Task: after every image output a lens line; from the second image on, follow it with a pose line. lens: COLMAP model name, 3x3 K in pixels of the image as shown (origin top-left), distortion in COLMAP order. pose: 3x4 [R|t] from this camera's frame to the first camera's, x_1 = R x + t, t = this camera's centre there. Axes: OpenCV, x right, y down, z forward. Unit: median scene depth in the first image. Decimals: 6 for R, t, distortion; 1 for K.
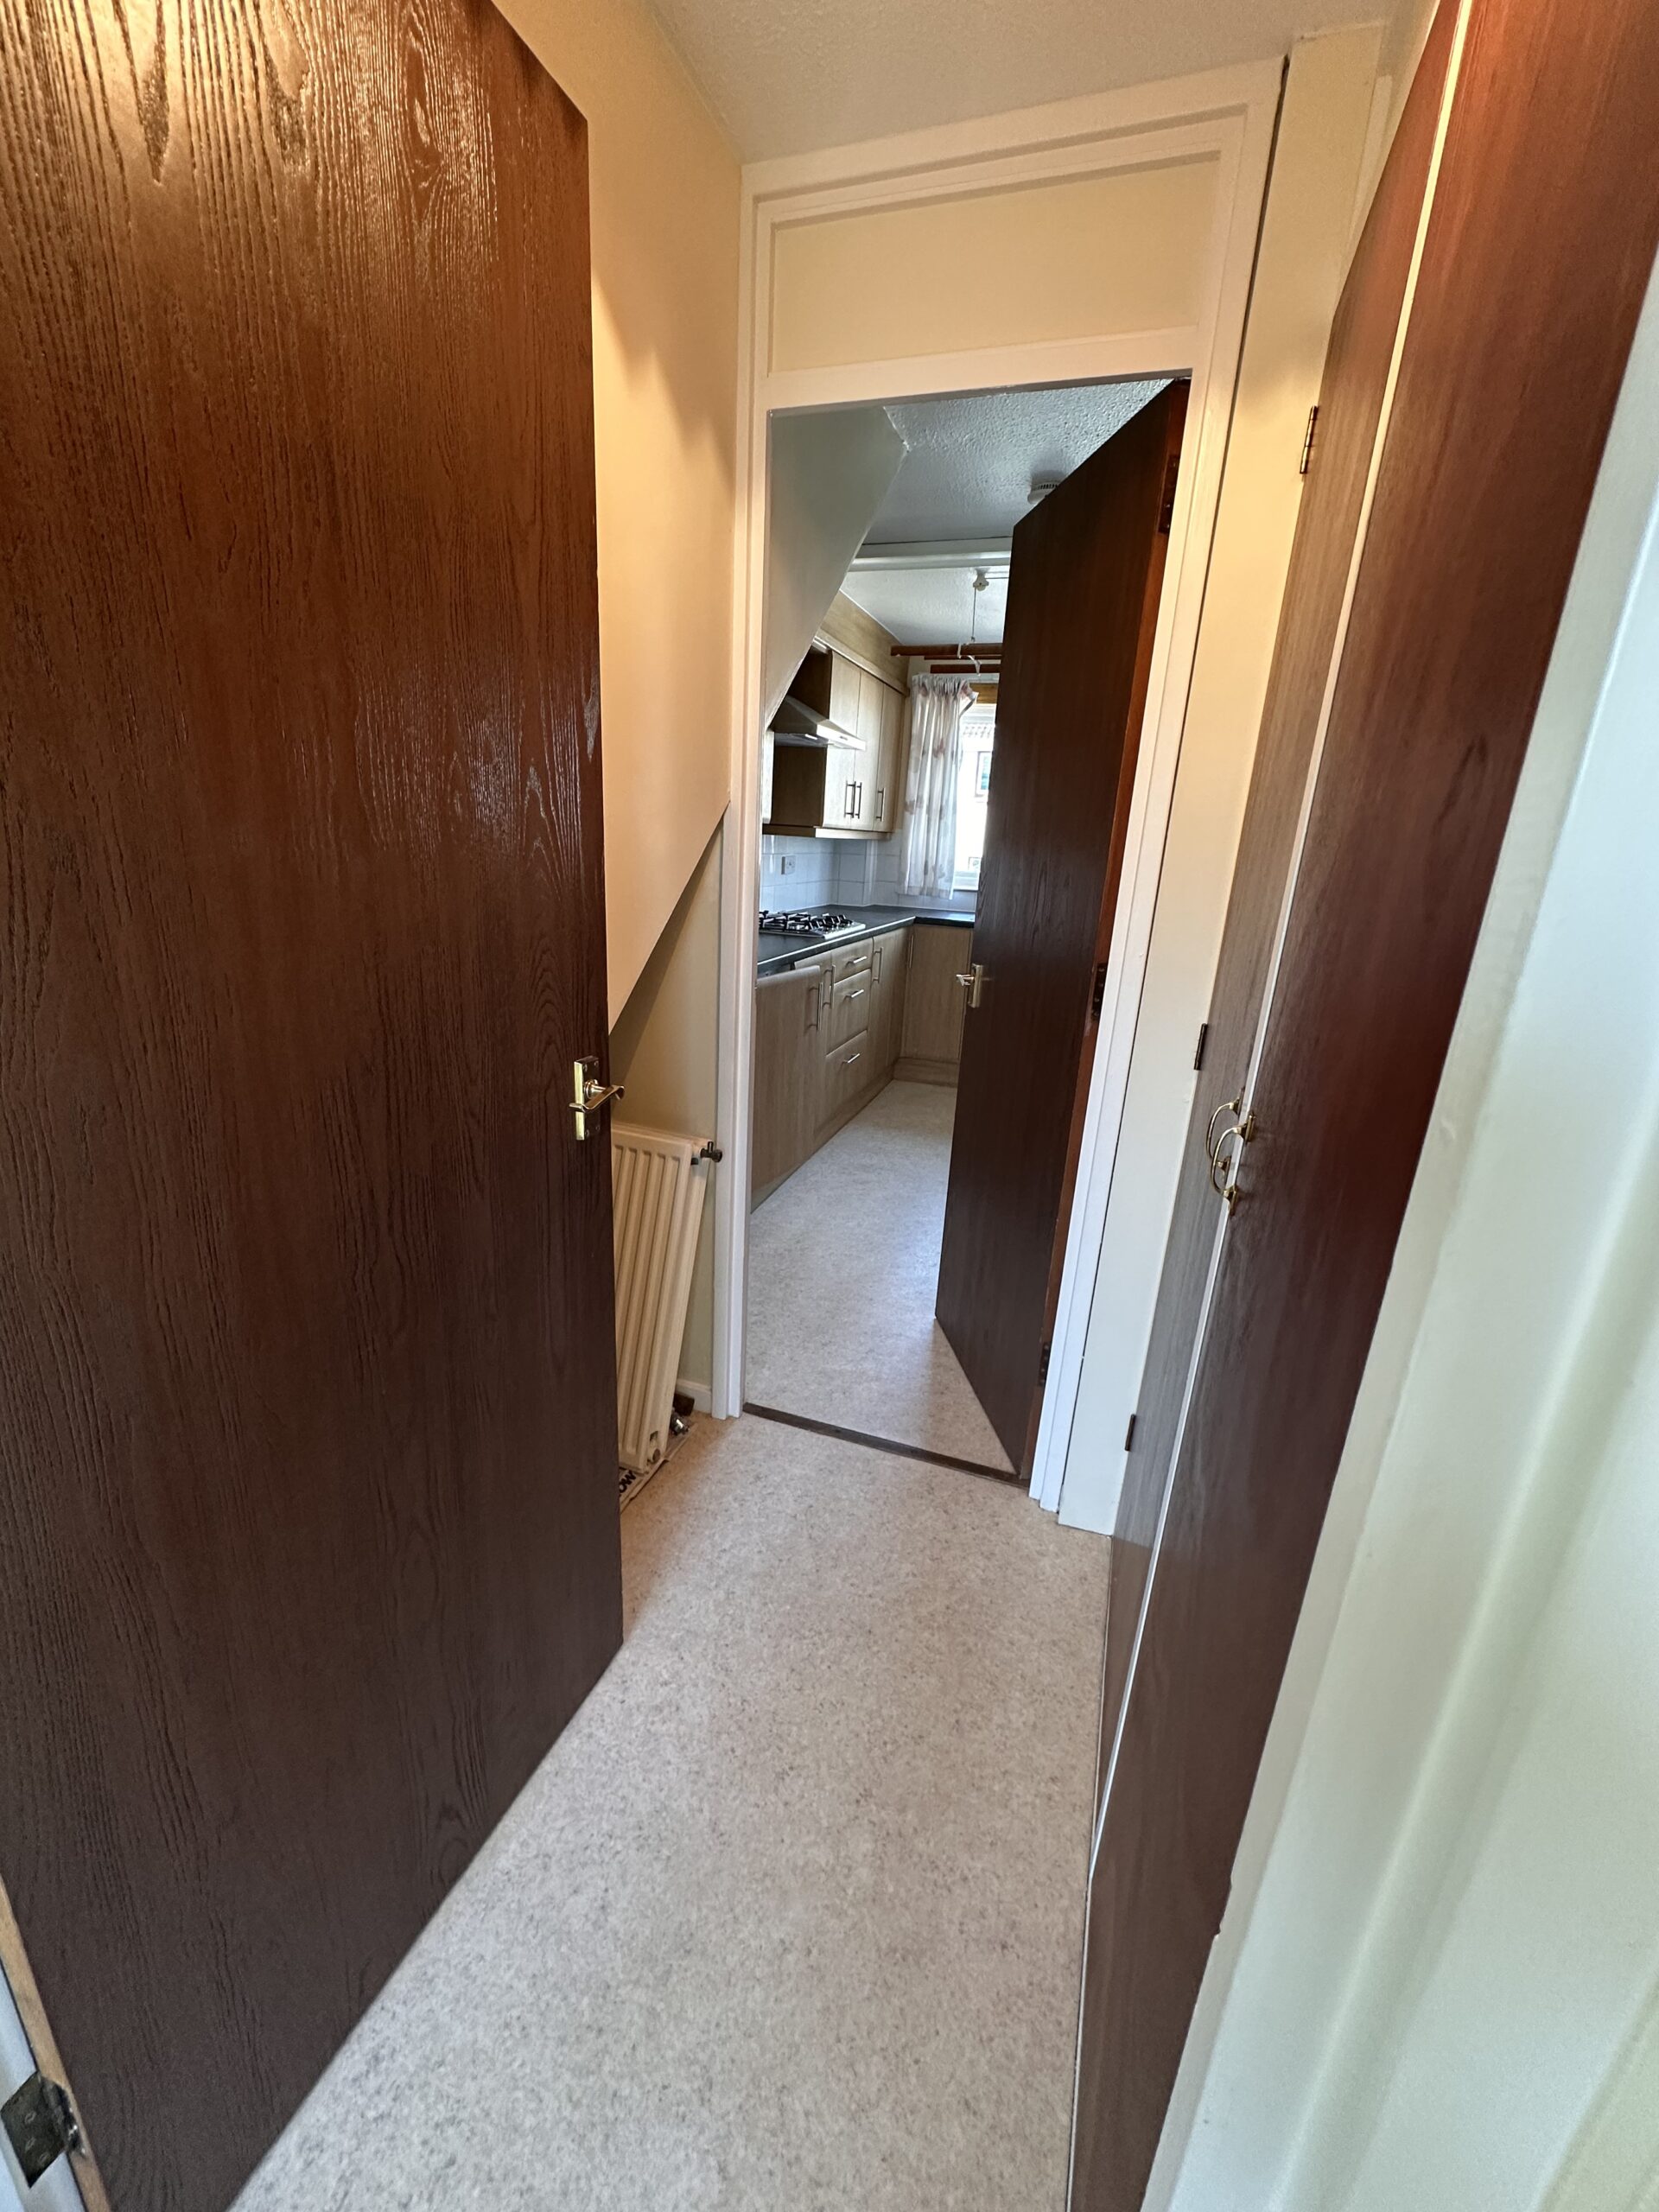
lens RADIAL K [[878.1, 0, 842.9], [0, 878.1, 1106.2], [0, 0, 1]] dist [0.016544, 0.000261]
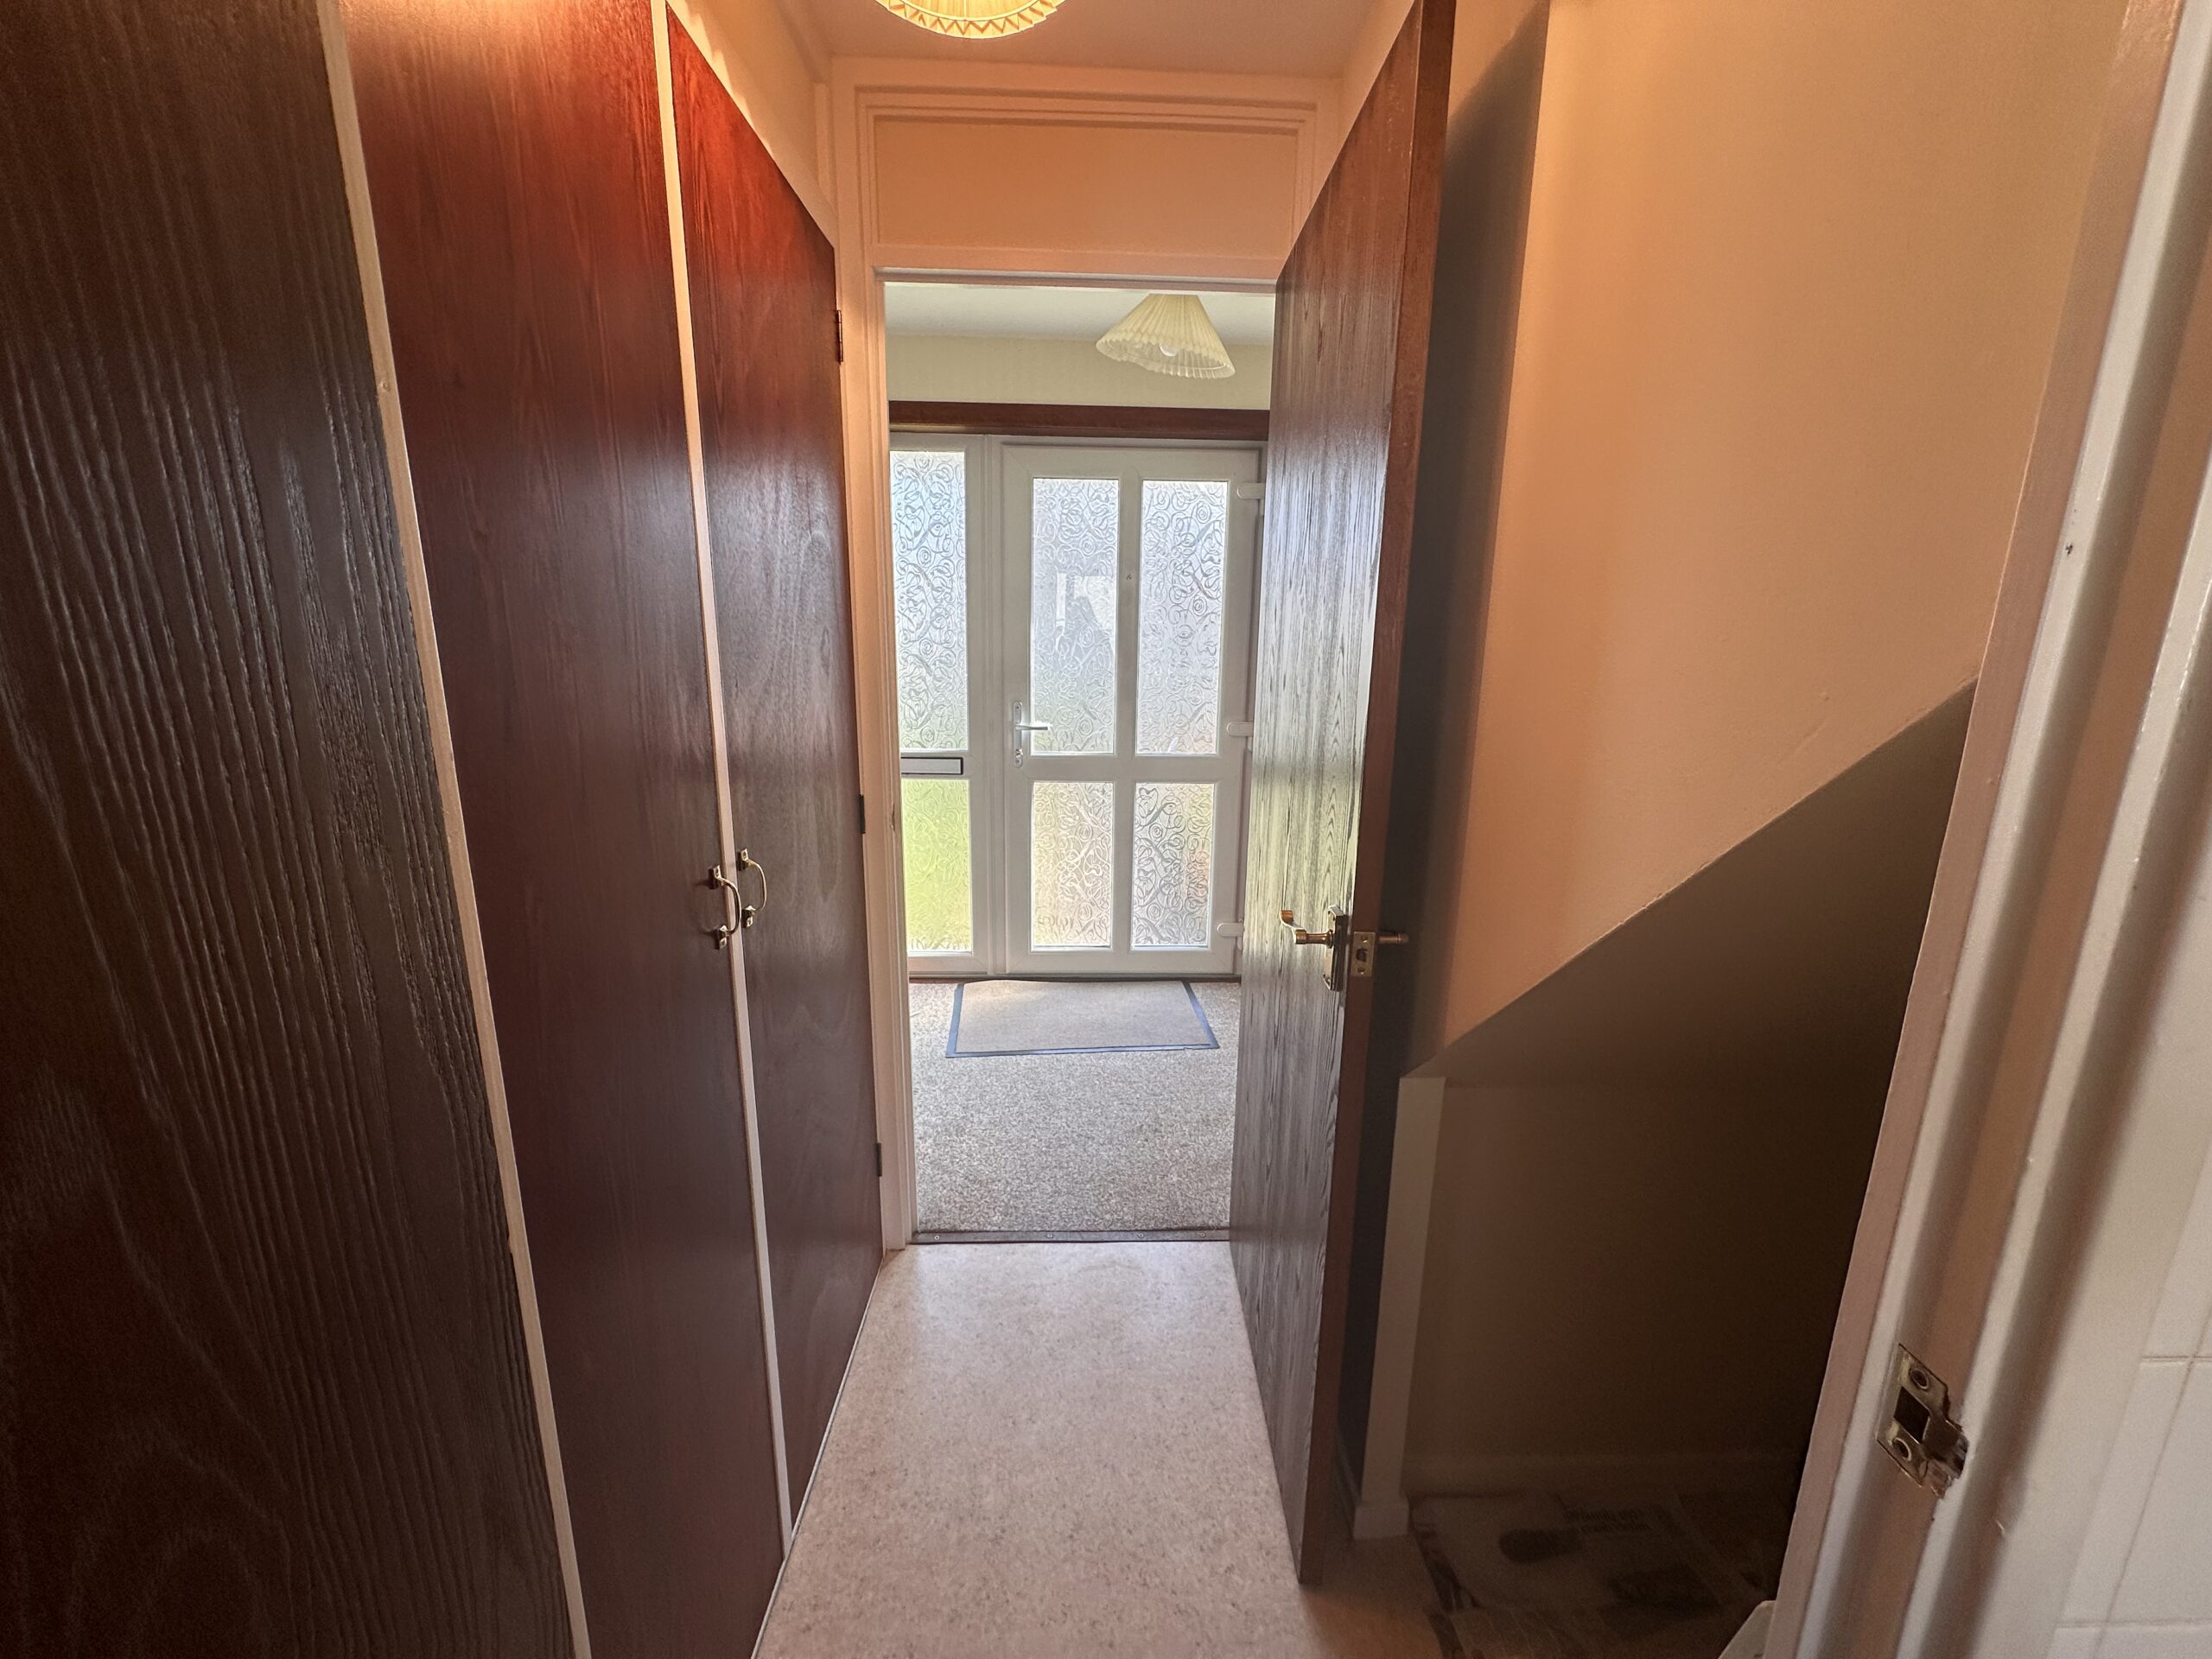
lens RADIAL K [[878.1, 0, 1106.5], [0, 878.1, 831.1], [0, 0, 1]] dist [0.016544, 0.000261]
pose [[-0.935143, 0.013499, -0.354012, 0.261076], [-0.164302, 0.868783, 0.467142, -0.474332], [0.313865, 0.495010, -0.810218, 1.433731]]
